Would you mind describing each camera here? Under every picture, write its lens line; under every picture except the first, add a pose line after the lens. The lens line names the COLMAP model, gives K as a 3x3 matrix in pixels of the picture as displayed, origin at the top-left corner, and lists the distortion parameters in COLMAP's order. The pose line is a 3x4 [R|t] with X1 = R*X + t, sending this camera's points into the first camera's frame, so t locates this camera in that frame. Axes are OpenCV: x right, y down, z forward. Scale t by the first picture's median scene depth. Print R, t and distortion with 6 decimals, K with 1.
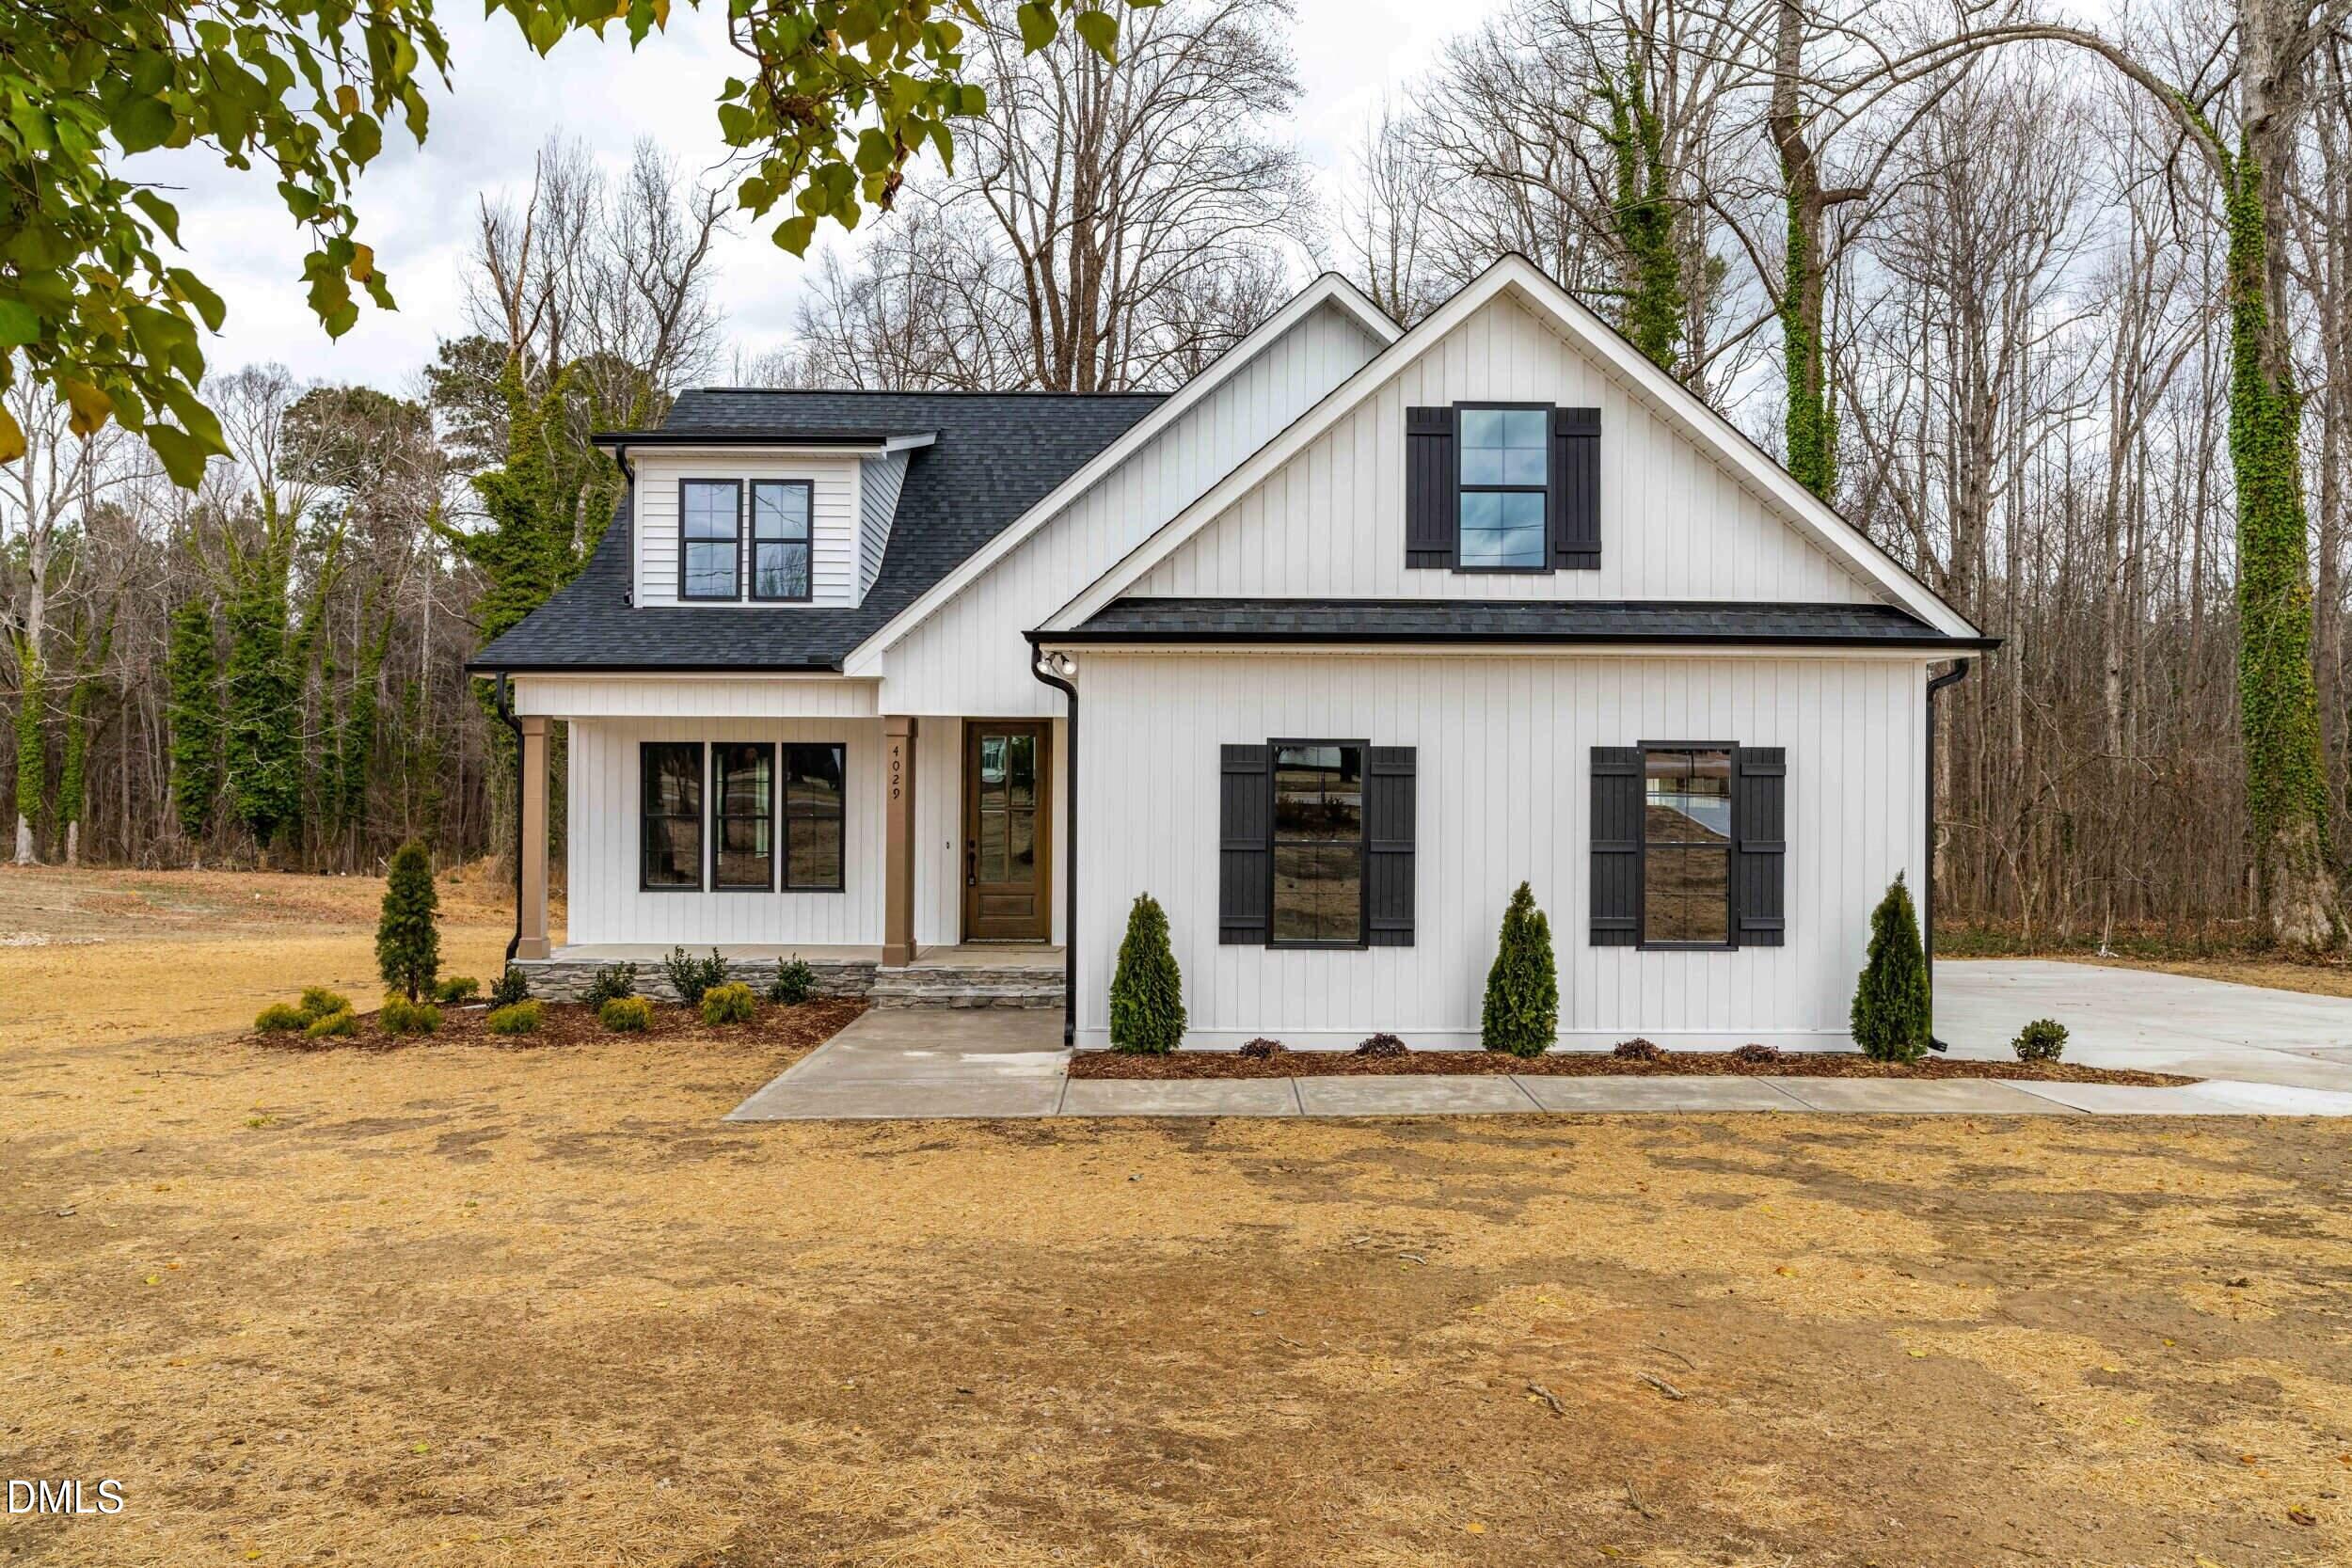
lens RADIAL K [[1355.9, 0, 1143.0], [0, 1355.9, 791.3], [0, 0, 1]] dist [-0.002834, 0.000886]
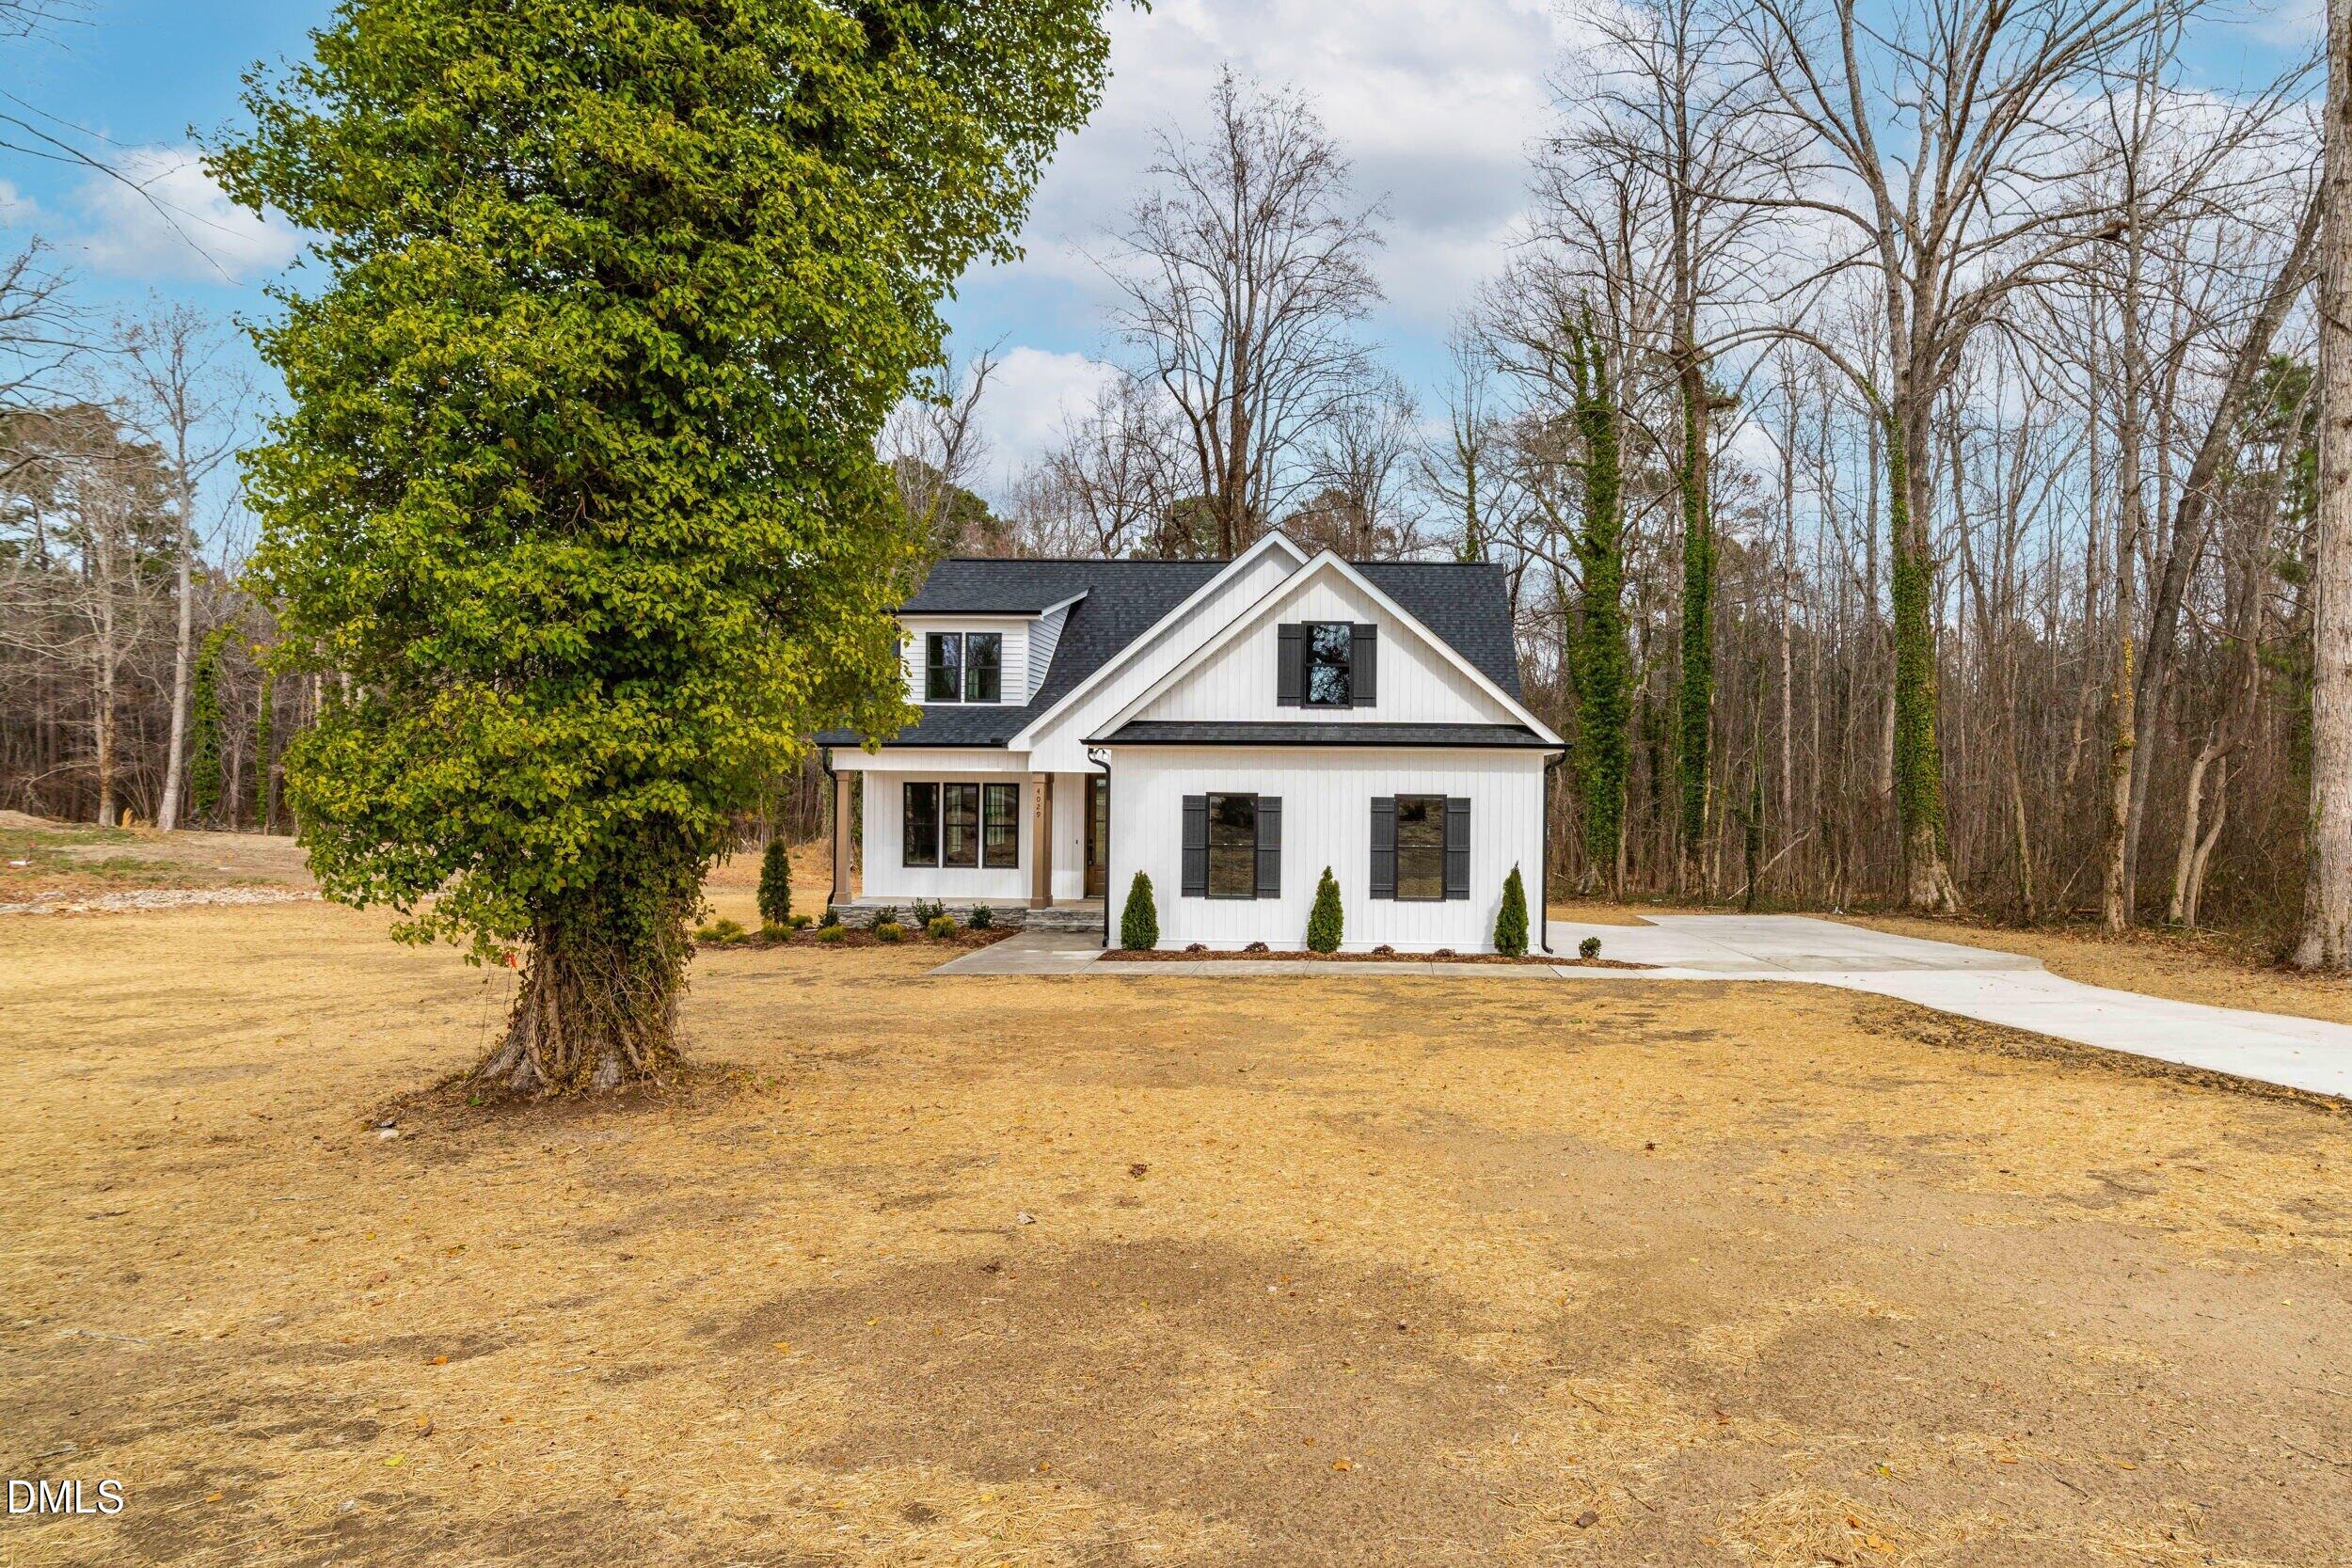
lens RADIAL K [[1065.9, 0, 1296.4], [0, 1065.9, 785.1], [0, 0, 1]] dist [-0.012741, 0.003259]
pose [[0.999545, 0.003995, -0.029898, 0.211442], [-0.004102, 0.999985, -0.003531, -0.034939], [0.029884, 0.003652, 0.999547, -0.428592]]
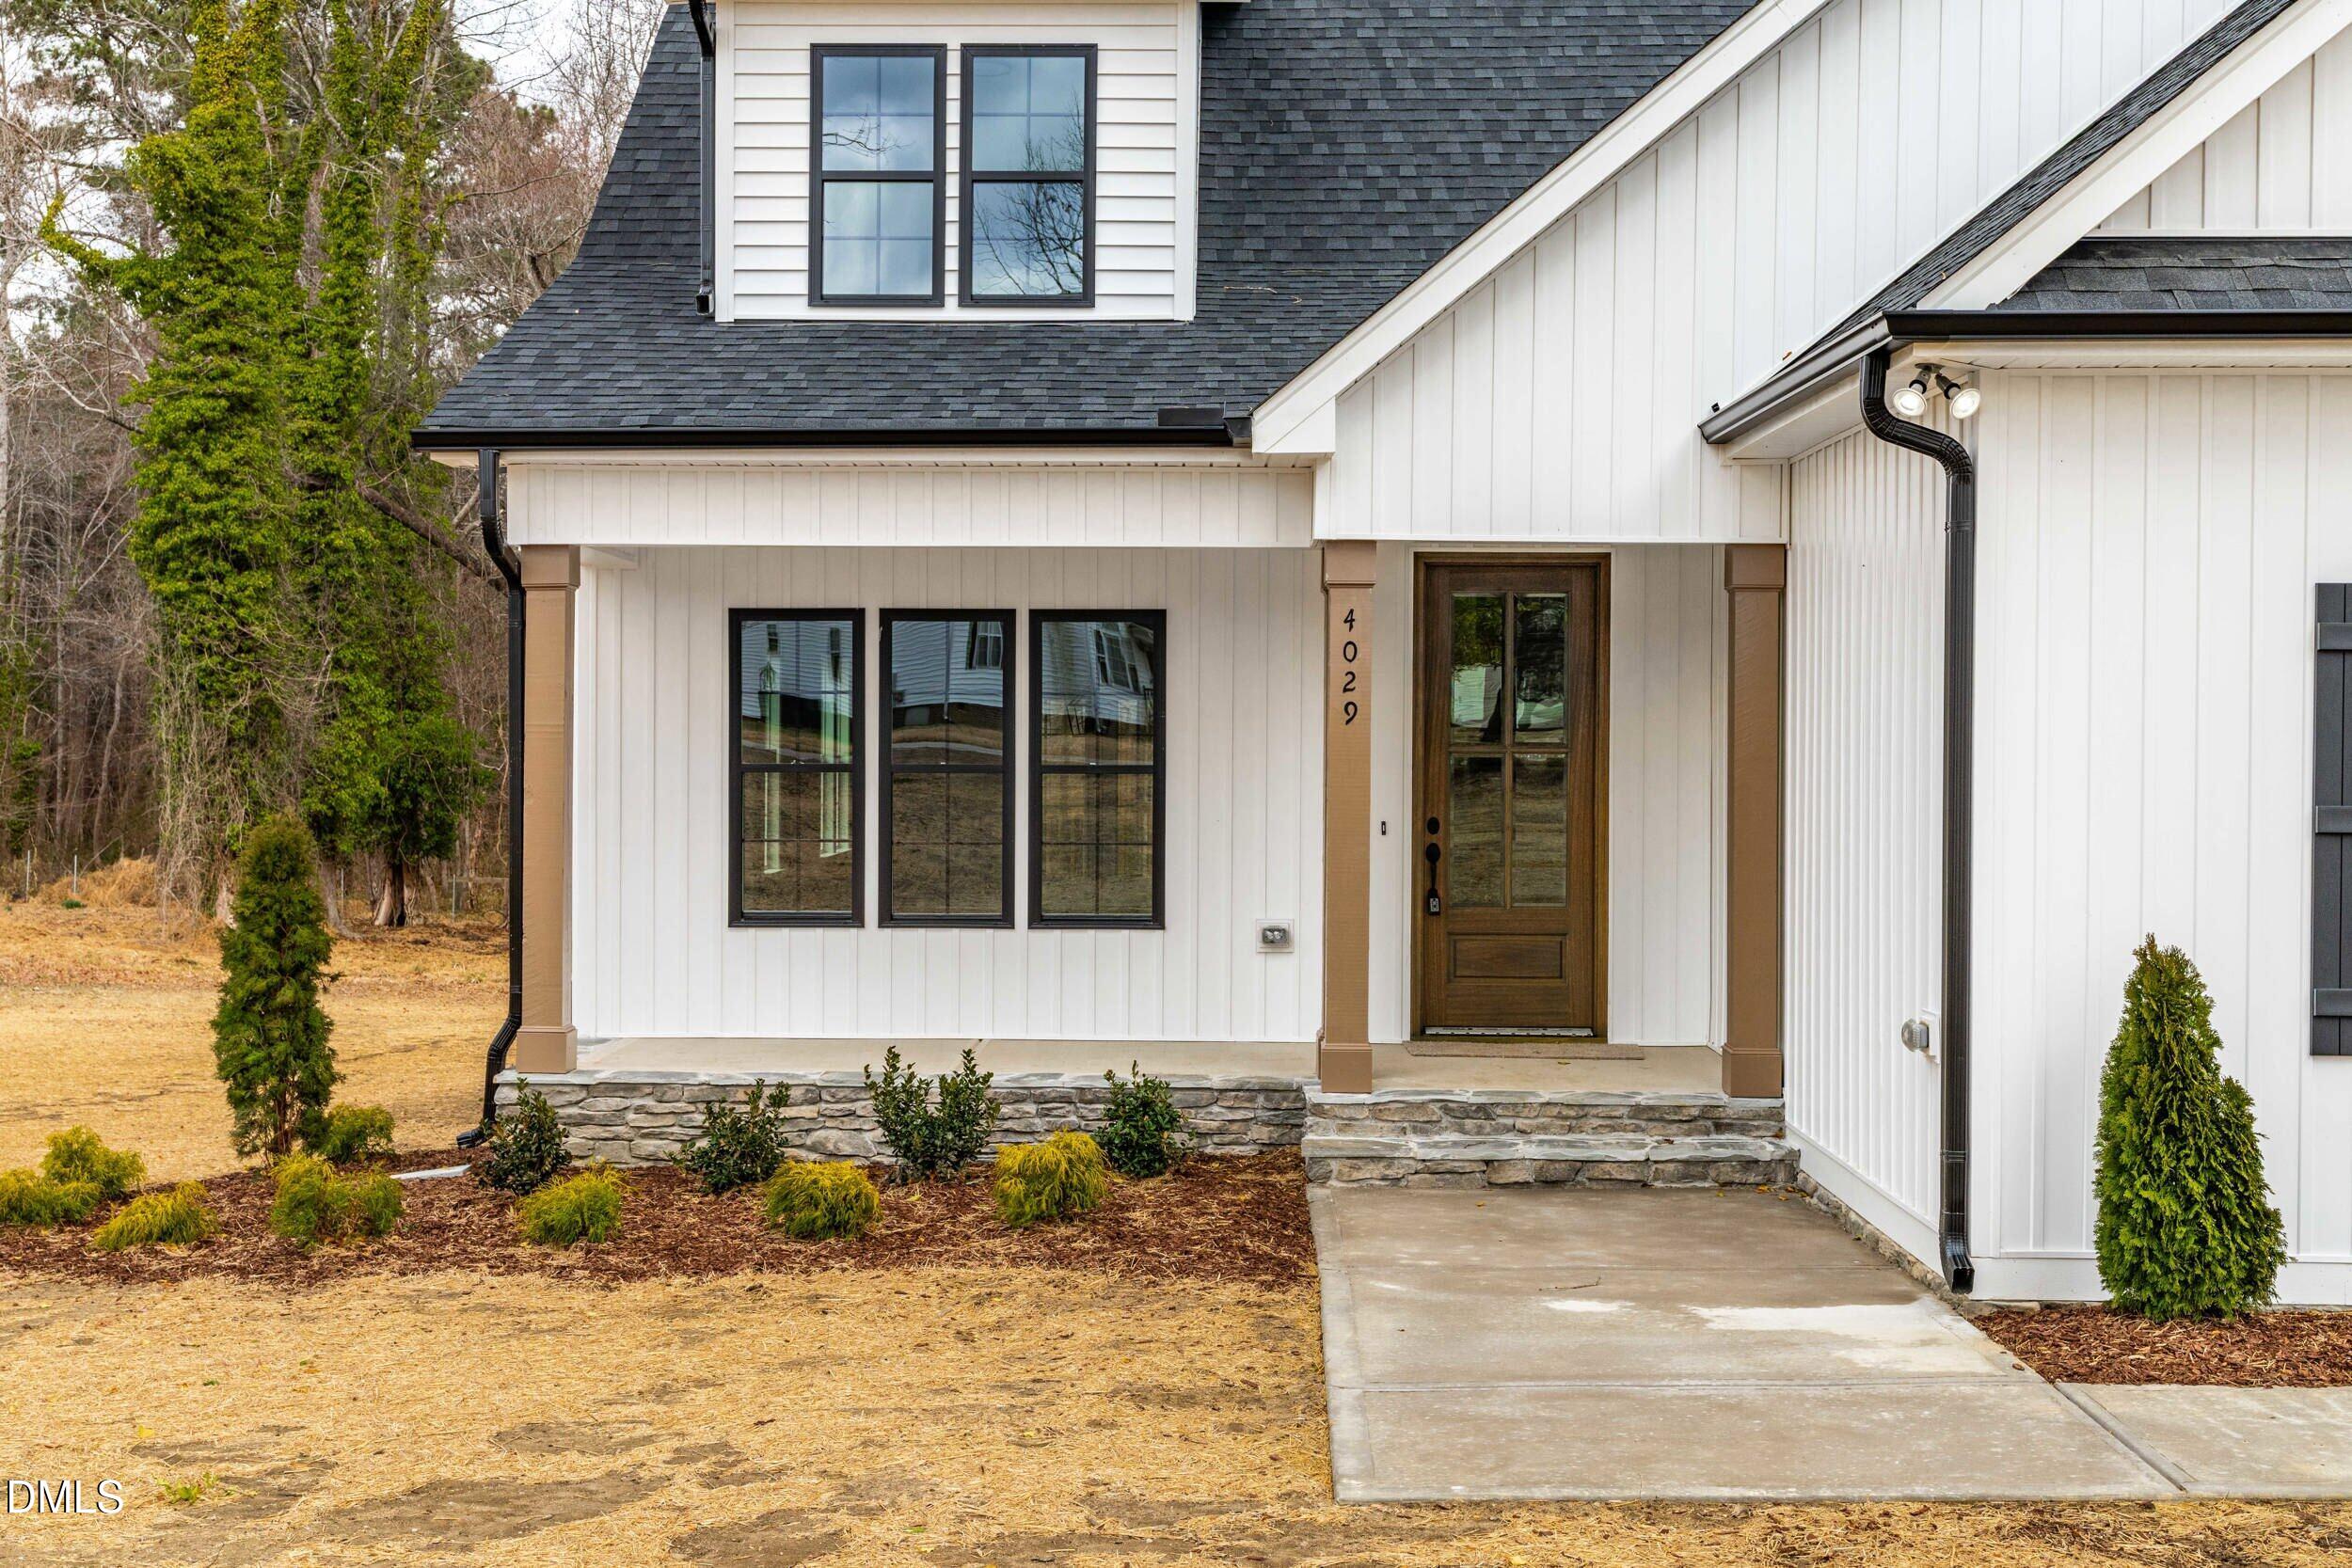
lens RADIAL K [[2464.5, 0, 1189.7], [0, 2464.5, 772.5], [0, 0, 1]] dist [0.015448, 0.000000]
pose [[0.999544, -0.000191, -0.030190, -0.215096], [0.000566, 0.999923, 0.012404, 0.011500], [0.030185, -0.012416, 0.999467, 0.173101]]
